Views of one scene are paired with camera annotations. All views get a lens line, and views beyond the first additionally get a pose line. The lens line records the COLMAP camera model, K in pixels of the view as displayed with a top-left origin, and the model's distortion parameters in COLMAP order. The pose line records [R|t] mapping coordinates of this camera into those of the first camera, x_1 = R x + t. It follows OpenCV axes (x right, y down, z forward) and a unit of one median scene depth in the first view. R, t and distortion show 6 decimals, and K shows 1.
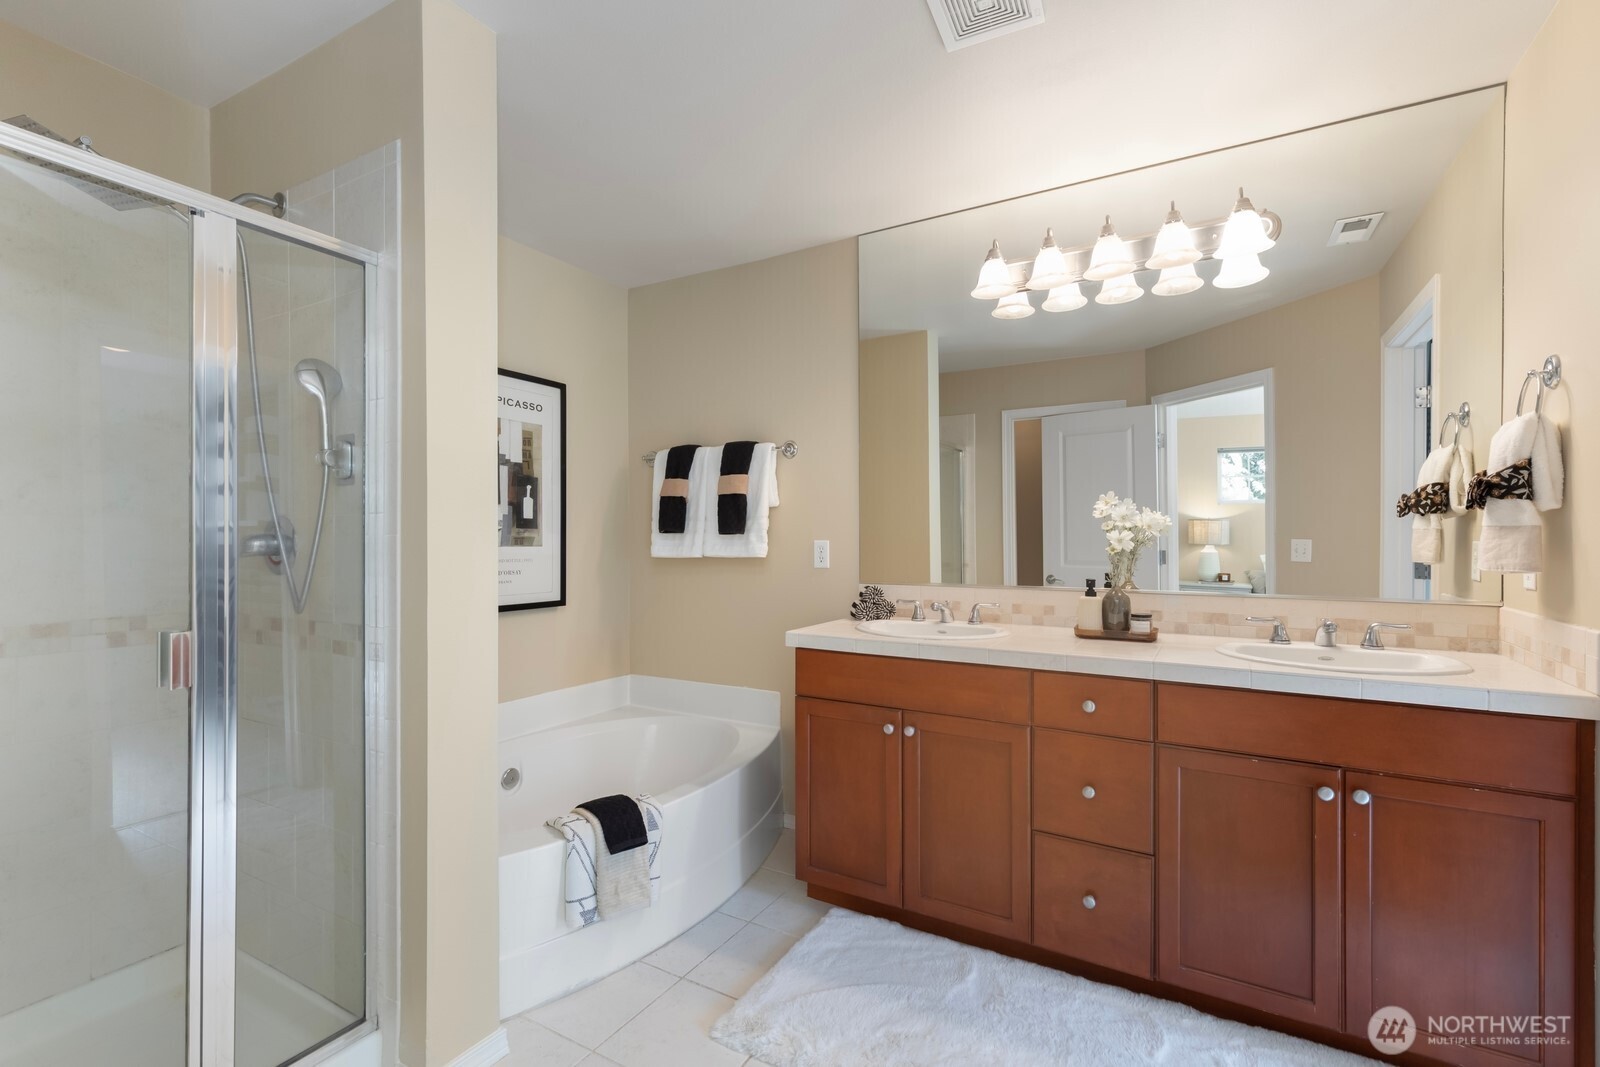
lens RADIAL K [[724.2, 0, 800.6], [0, 724.2, 533.2], [0, 0, 1]] dist [0.005618, 0.000255]
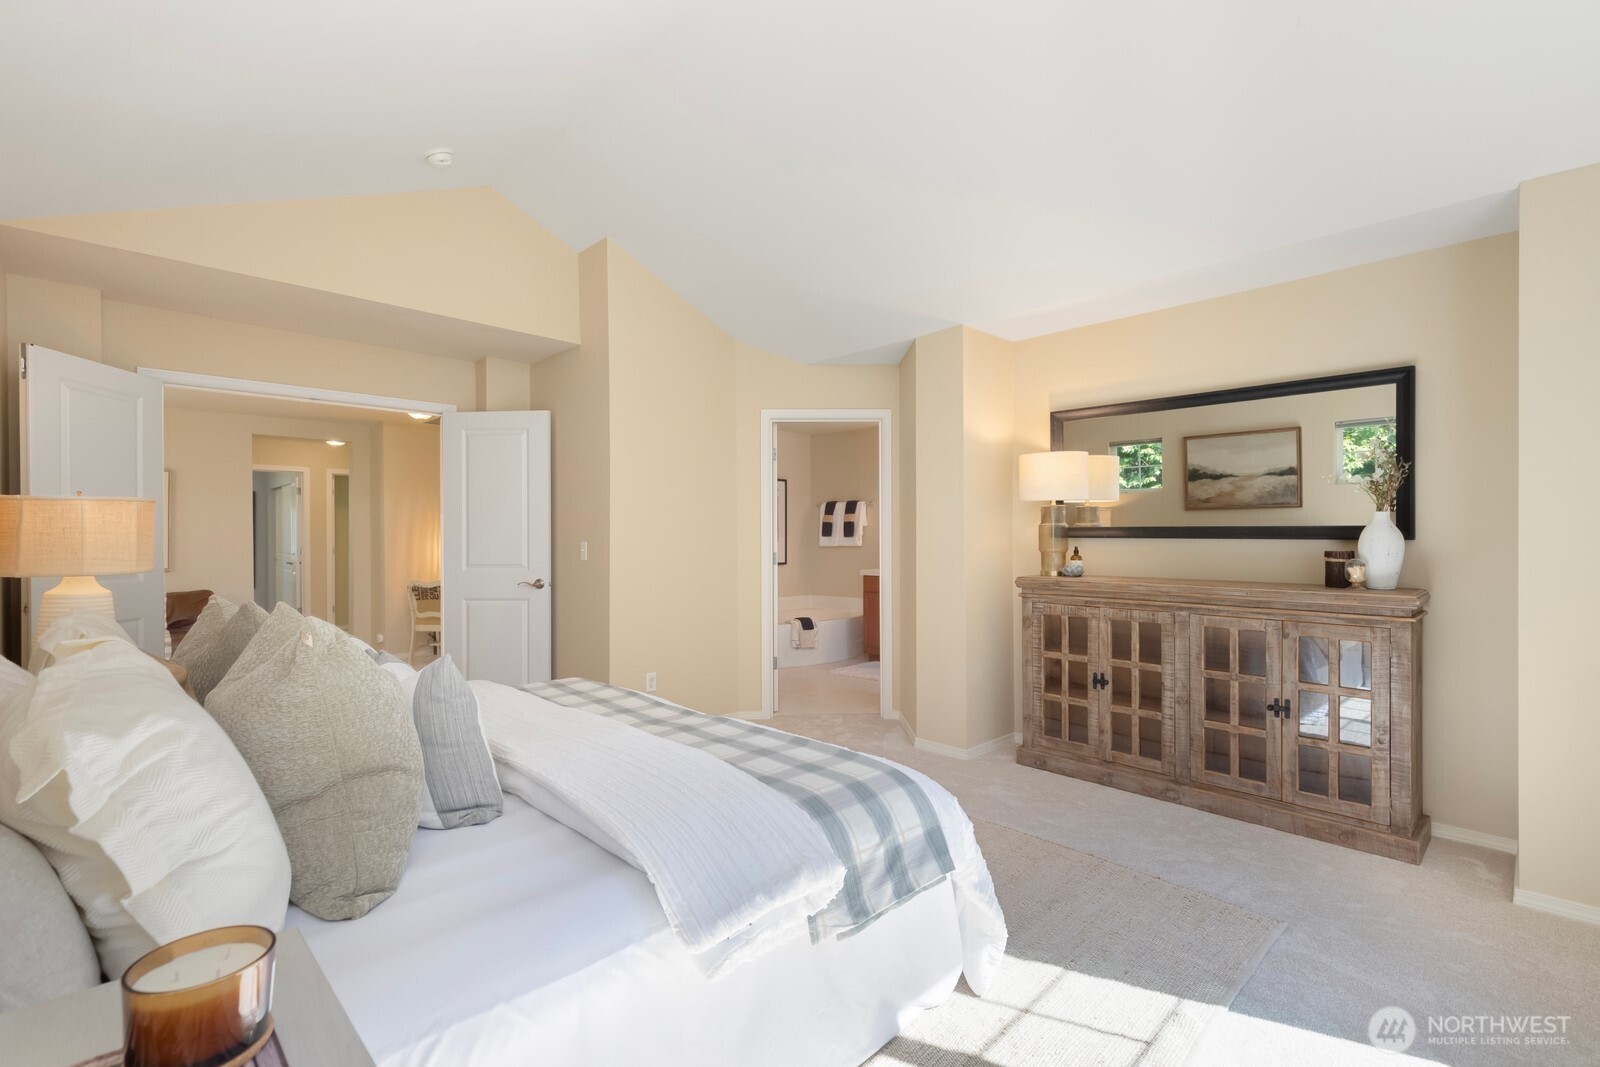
lens RADIAL K [[724.2, 0, 792.8], [0, 724.2, 537.3], [0, 0, 1]] dist [0.005618, 0.000255]
pose [[0.964263, 0.003335, -0.264925, 0.399303], [-0.001277, 0.999968, 0.007939, -0.017700], [0.264943, -0.007317, 0.964236, -1.555485]]
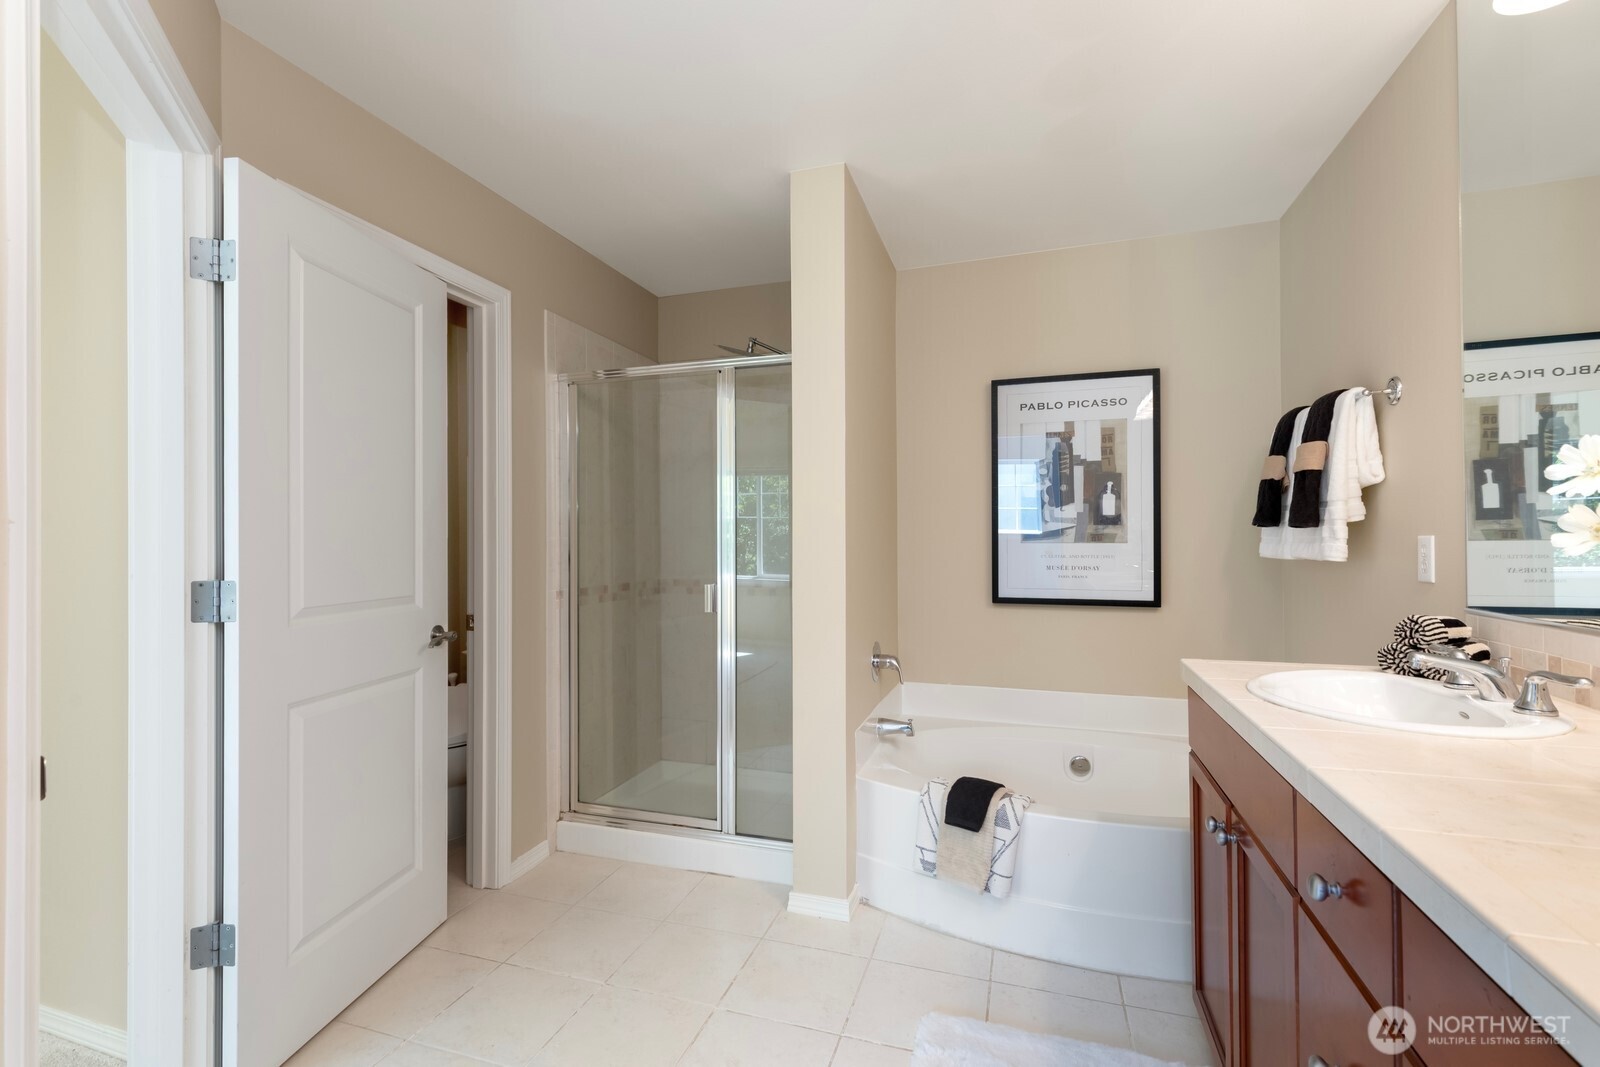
lens RADIAL K [[724.2, 0, 793.5], [0, 724.2, 533.6], [0, 0, 1]] dist [0.005618, 0.000255]
pose [[0.195302, -0.009860, -0.980694, 0.517170], [0.010603, 0.999912, -0.007942, 0.008465], [0.980686, -0.008848, 0.195389, 0.378771]]
